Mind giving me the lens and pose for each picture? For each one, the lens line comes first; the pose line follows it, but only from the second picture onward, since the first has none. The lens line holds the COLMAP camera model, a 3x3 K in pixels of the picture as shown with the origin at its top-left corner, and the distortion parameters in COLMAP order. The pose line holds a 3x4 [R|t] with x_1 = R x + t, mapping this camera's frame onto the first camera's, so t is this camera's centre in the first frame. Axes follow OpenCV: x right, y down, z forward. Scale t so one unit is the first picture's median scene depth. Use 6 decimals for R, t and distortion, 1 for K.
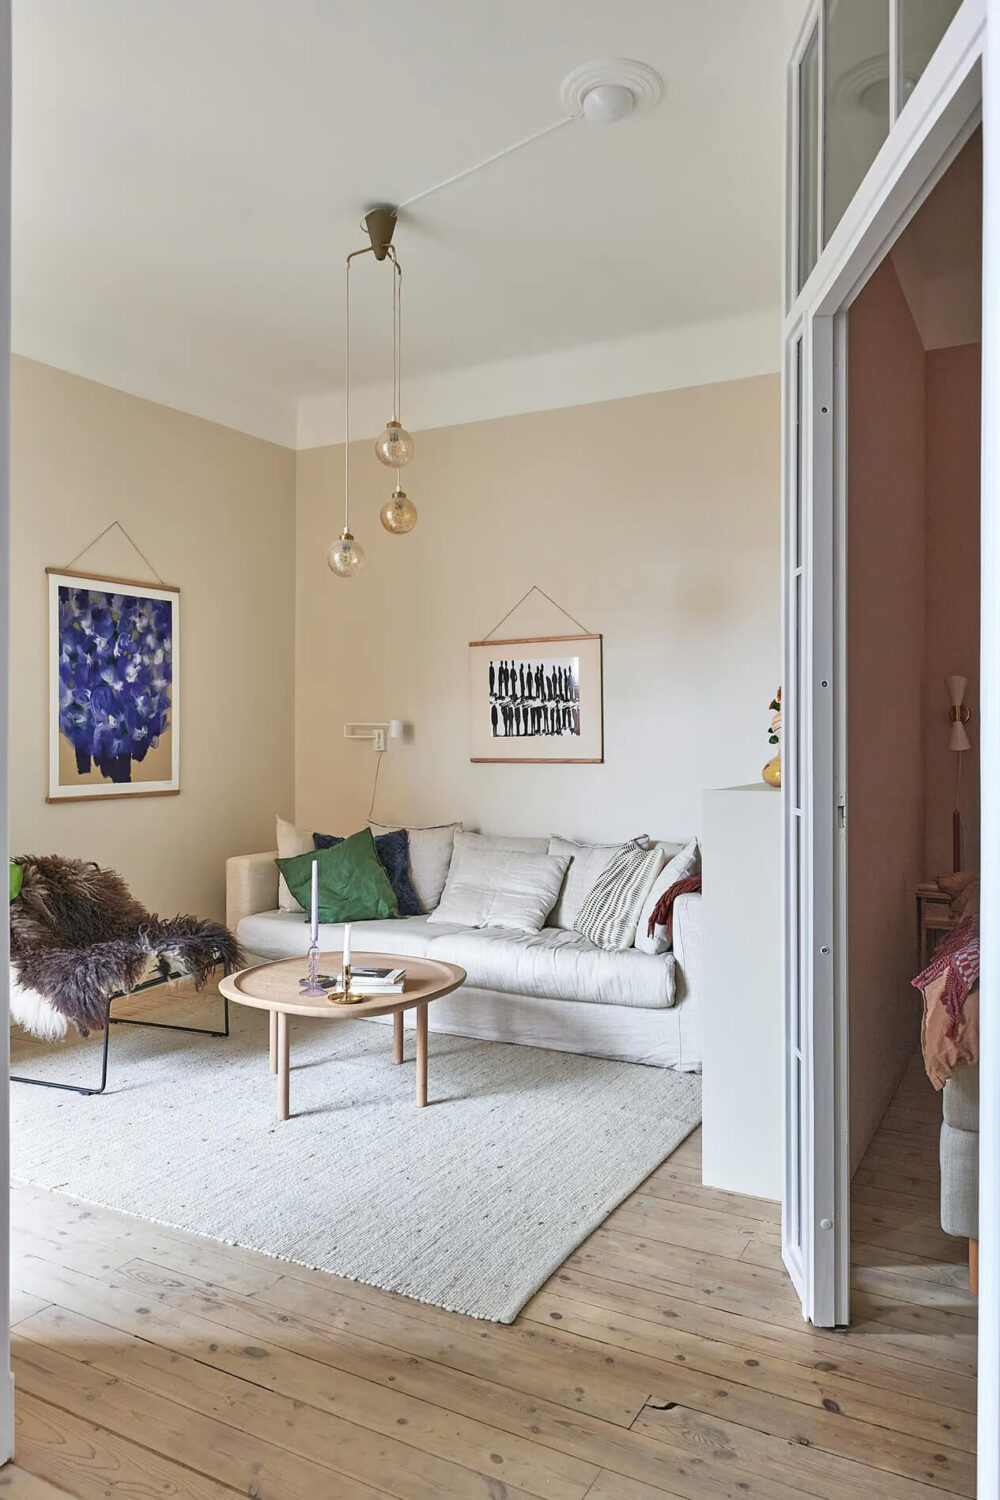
lens RADIAL K [[1056.7, 0, 478.7], [0, 1056.7, 733.9], [0, 0, 1]] dist [-0.002688, -0.001969]
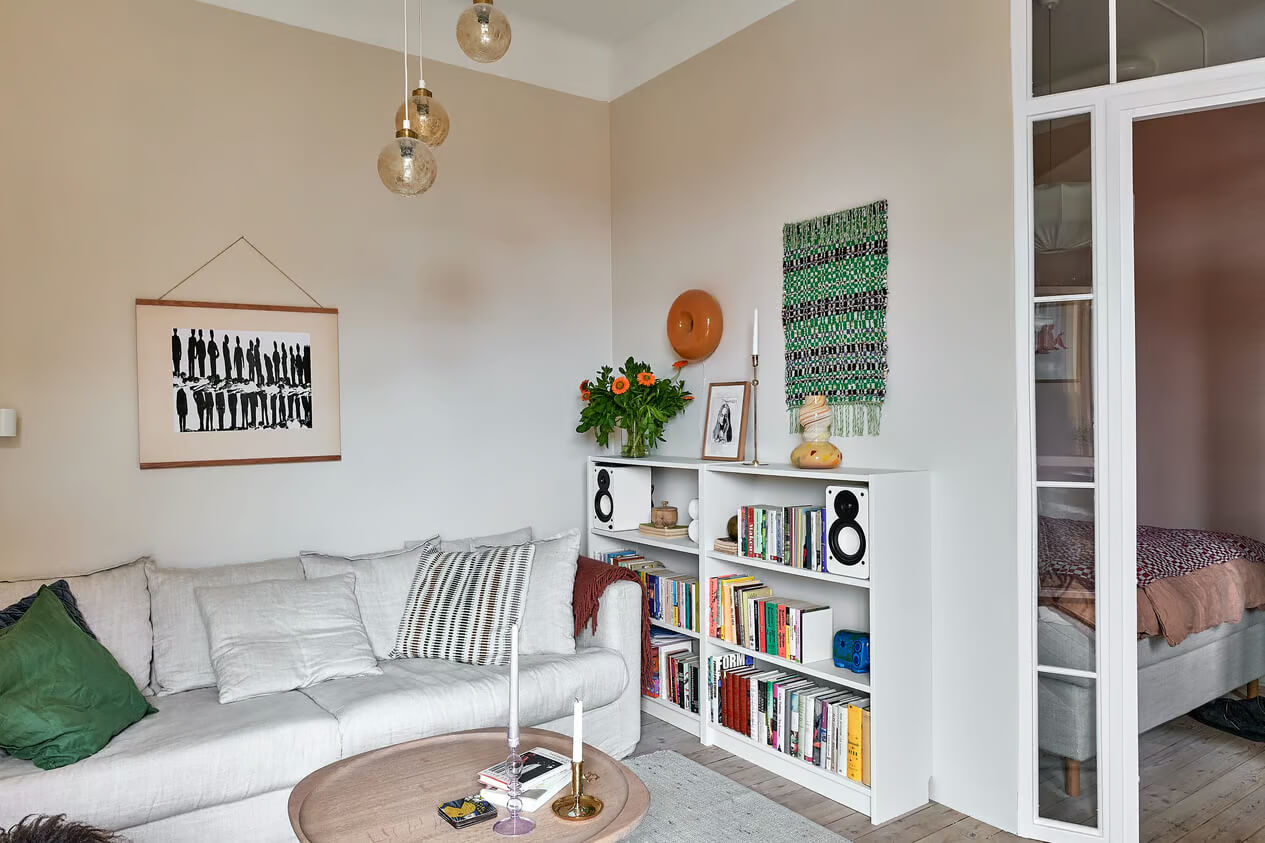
lens RADIAL K [[891.2, 0, 632.7], [0, 891.2, 410.5], [0, 0, 1]] dist [-0.002688, -0.001969]
pose [[0.417344, 0.003456, 0.908742, -0.423276], [0.009877, 0.999916, -0.008339, -0.004037], [-0.908695, 0.012455, 0.417275, 0.468909]]
